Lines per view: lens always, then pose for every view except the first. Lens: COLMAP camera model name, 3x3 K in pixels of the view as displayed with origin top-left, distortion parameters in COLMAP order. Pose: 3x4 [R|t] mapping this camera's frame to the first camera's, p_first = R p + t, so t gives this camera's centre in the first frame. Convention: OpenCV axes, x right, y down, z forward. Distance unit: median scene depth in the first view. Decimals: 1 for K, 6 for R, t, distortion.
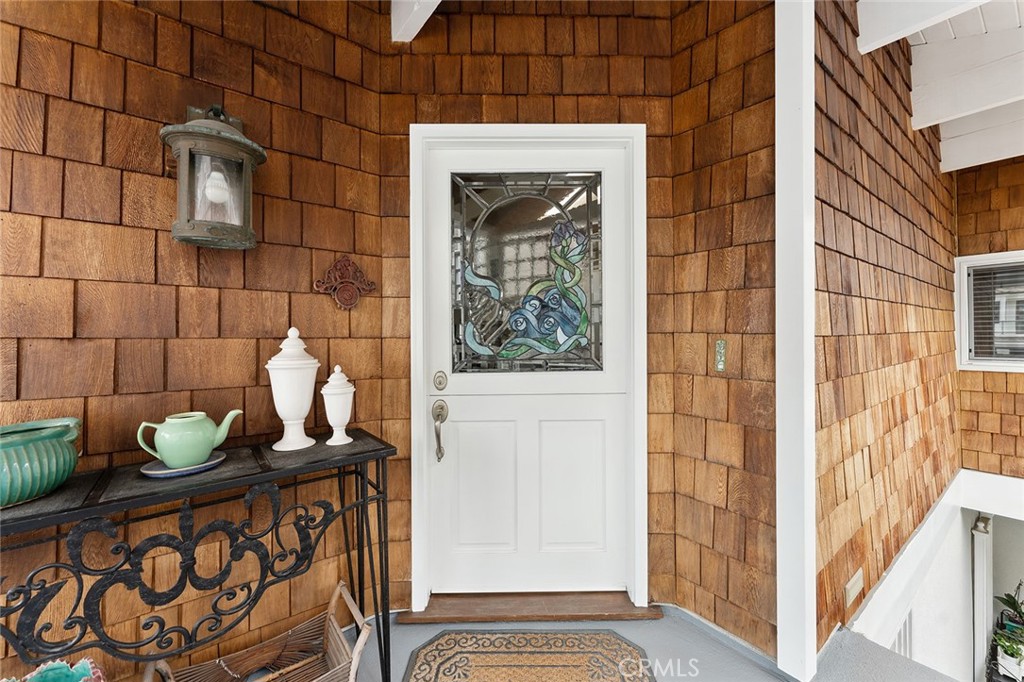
lens RADIAL K [[418.0, 0, 513.8], [0, 418.0, 330.5], [0, 0, 1]] dist [-0.001238, -0.000146]
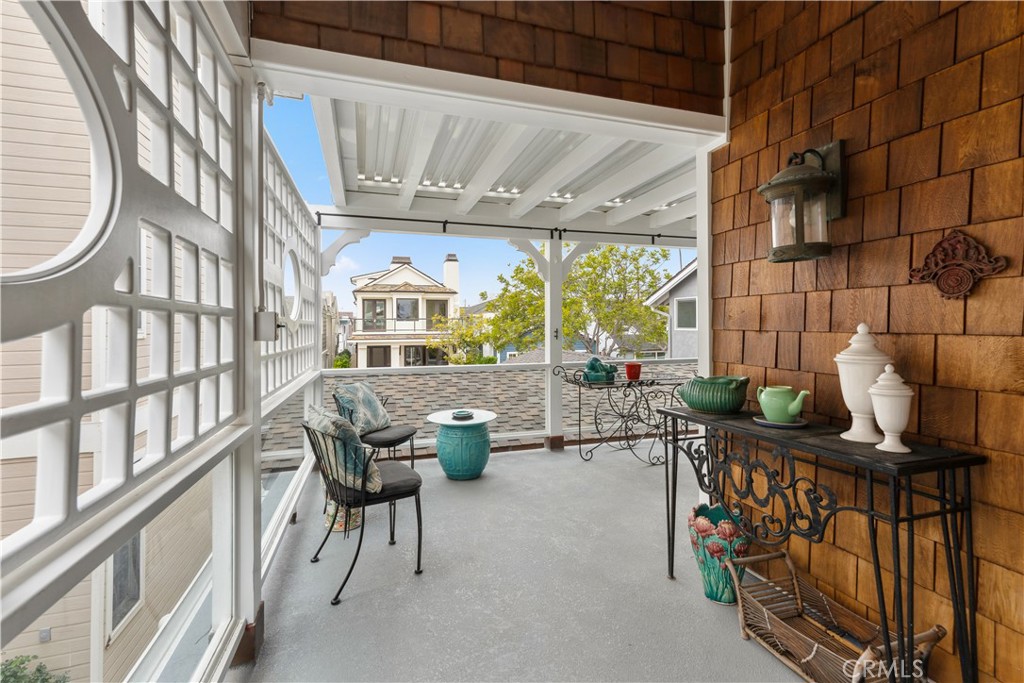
lens RADIAL K [[451.7, 0, 512.0], [0, 451.7, 341.5], [0, 0, 1]] dist [0.001216, 0.000299]
pose [[-0.342167, 0.030570, -0.939142, 0.791287], [0.005666, 0.999520, 0.030471, -0.000288], [0.939622, 0.005106, -0.342176, 0.569796]]
